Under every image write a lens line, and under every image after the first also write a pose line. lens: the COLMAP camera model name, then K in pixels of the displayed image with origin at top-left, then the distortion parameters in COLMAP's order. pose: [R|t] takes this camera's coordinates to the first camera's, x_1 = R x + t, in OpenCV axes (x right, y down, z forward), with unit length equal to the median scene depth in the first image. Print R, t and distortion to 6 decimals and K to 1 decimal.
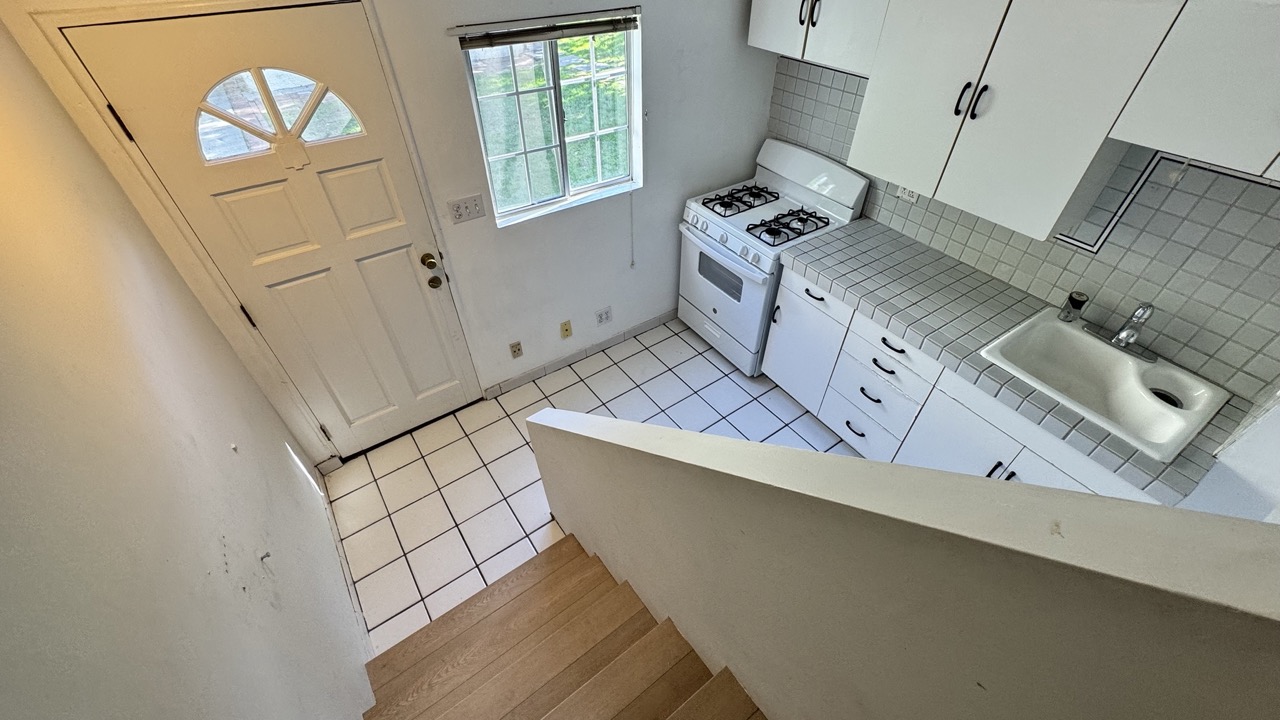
lens RADIAL K [[512.0, 0, 641.1], [0, 512.0, 361.1], [0, 0, 1]] dist [-0.003720, 0.000584]
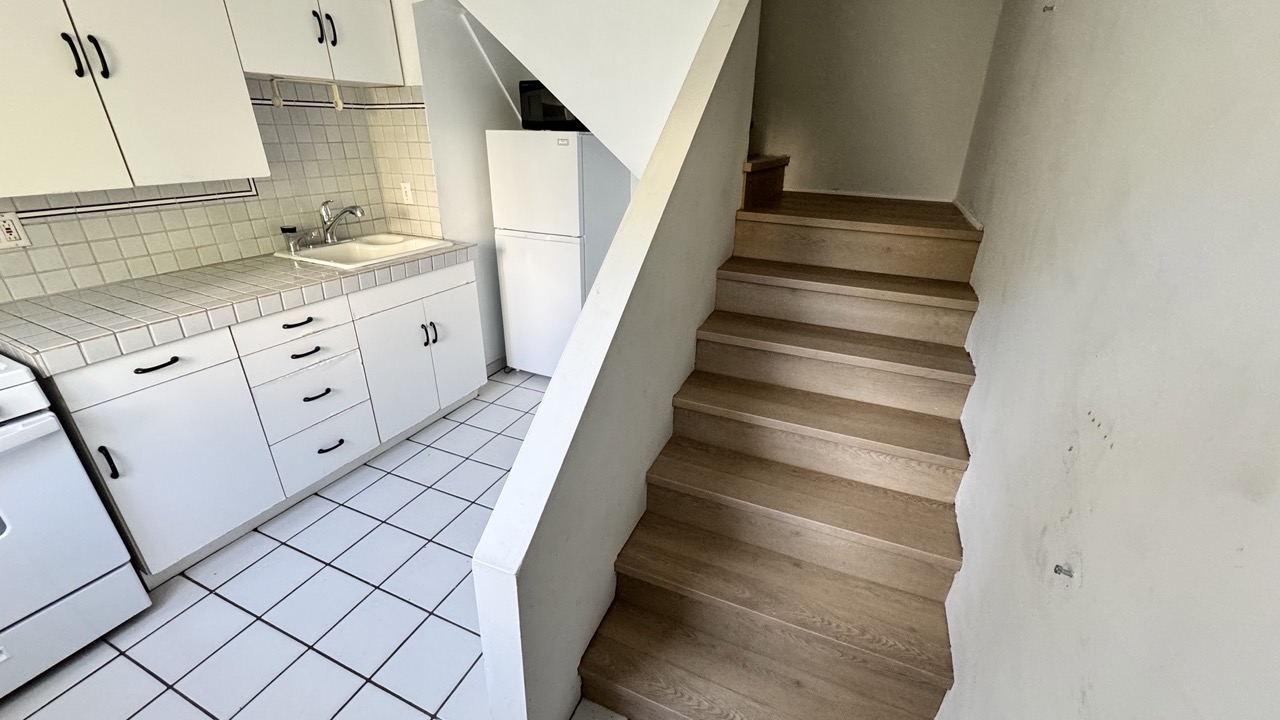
lens RADIAL K [[512.0, 0, 641.1], [0, 512.0, 361.1], [0, 0, 1]] dist [-0.003720, 0.000584]
pose [[-0.508000, -0.359281, 0.782849, -0.480003], [0.572358, 0.538391, 0.618499, -0.183166], [-0.643694, 0.762268, -0.067866, 0.650913]]
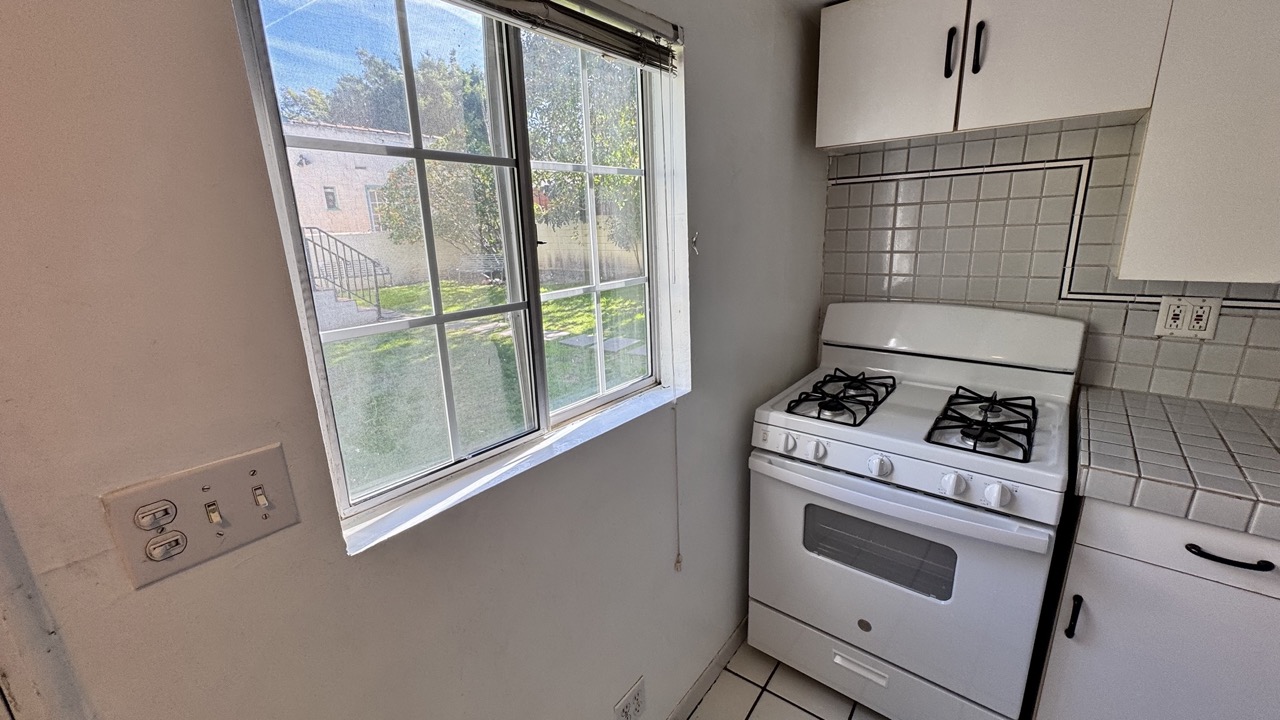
lens RADIAL K [[512.0, 0, 641.1], [0, 512.0, 361.1], [0, 0, 1]] dist [-0.003720, 0.000584]
pose [[0.953446, -0.111707, 0.280110, -0.194906], [0.228624, 0.873472, -0.429858, -0.198781], [-0.196651, 0.473886, 0.858347, 0.680901]]
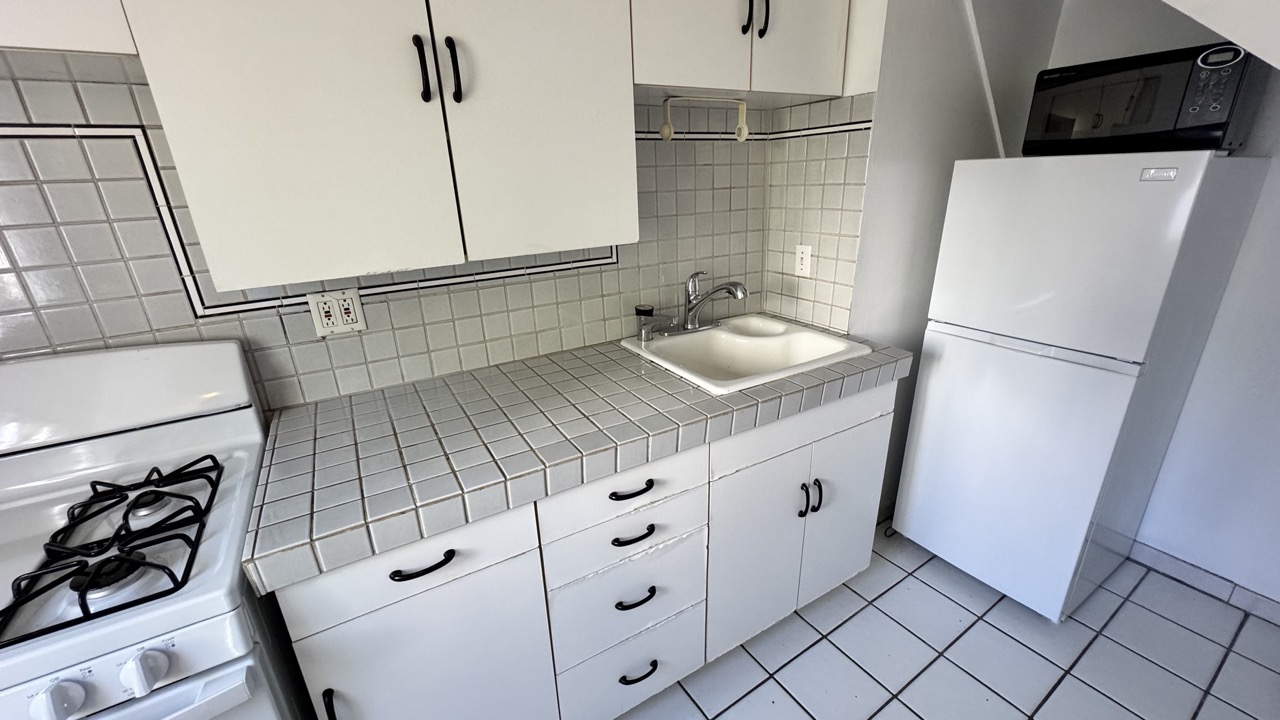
lens RADIAL K [[512.0, 0, 641.1], [0, 512.0, 361.1], [0, 0, 1]] dist [-0.003720, 0.000584]
pose [[0.046783, -0.339514, 0.939437, 0.038912], [0.698524, 0.683401, 0.212196, -0.203157], [-0.714055, 0.646292, 0.269130, 0.687307]]
